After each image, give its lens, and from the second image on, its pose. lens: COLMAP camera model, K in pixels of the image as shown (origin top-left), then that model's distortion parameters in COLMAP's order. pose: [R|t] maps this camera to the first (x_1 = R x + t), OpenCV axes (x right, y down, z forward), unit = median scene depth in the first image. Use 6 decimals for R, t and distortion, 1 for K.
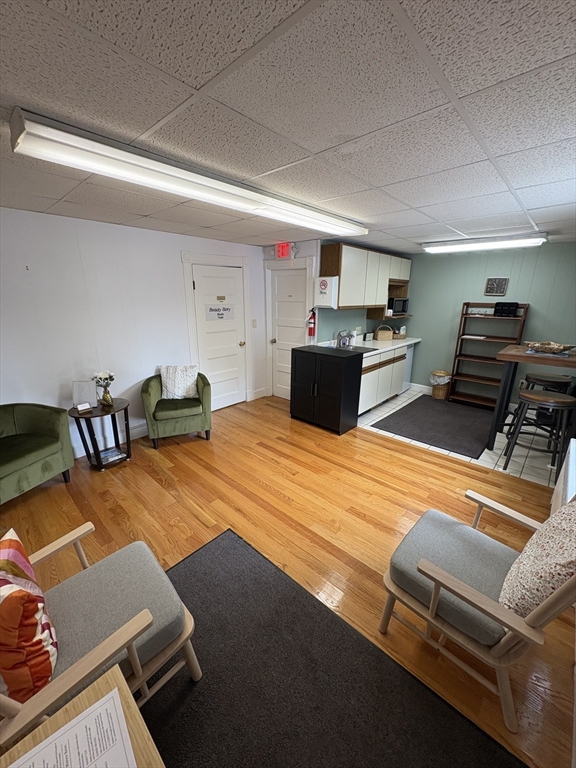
lens RADIAL K [[304.8, 0, 287.0], [0, 304.8, 384.2], [0, 0, 1]] dist [-0.003357, 0.000062]
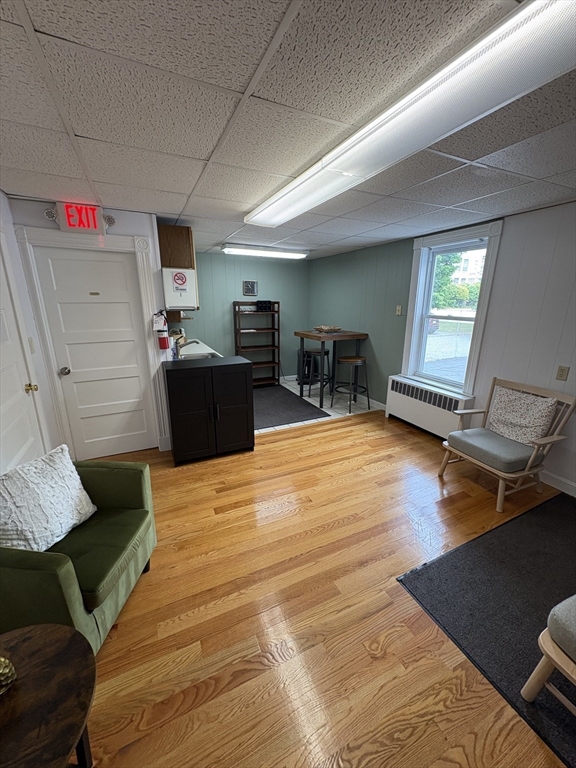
lens RADIAL K [[304.8, 0, 288.2], [0, 304.8, 383.9], [0, 0, 1]] dist [-0.003357, 0.000062]
pose [[0.370440, -0.251421, 0.894182, -0.534812], [0.261296, 0.952001, 0.159429, -0.131527], [-0.891346, 0.174588, 0.418355, 0.502657]]
